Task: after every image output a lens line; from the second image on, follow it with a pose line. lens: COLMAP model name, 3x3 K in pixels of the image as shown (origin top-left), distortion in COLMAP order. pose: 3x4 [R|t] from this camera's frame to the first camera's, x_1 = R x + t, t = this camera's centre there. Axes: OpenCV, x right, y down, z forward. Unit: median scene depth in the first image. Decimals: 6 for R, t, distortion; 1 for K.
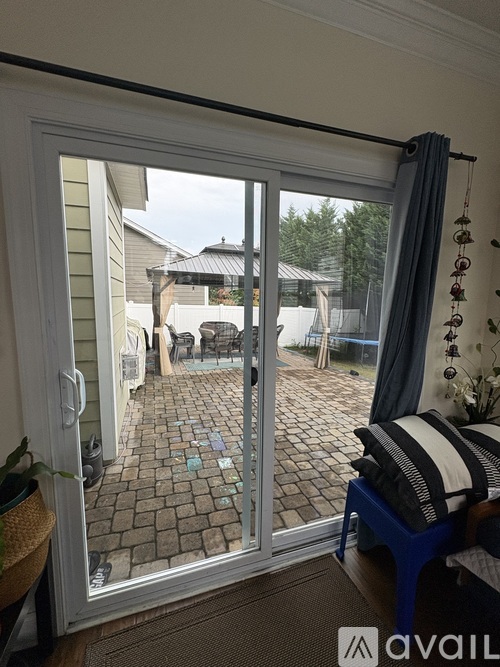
lens RADIAL K [[300.6, 0, 250.0], [0, 300.6, 333.5], [0, 0, 1]] dist [0.001509, 0.000462]
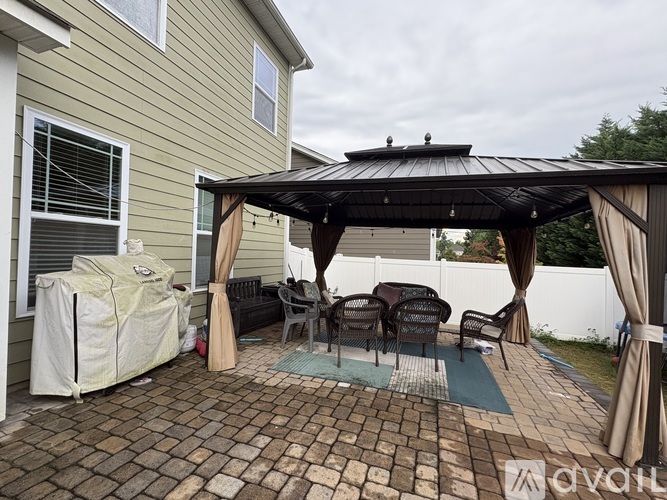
lens RADIAL K [[300.6, 0, 344.2], [0, 300.6, 250.0], [0, 0, 1]] dist [0.001509, 0.000462]
pose [[0.809728, 0.010842, -0.586706, 0.185704], [-0.097863, 0.988322, -0.116800, -0.027929], [0.578588, 0.151993, 0.801333, 0.567051]]
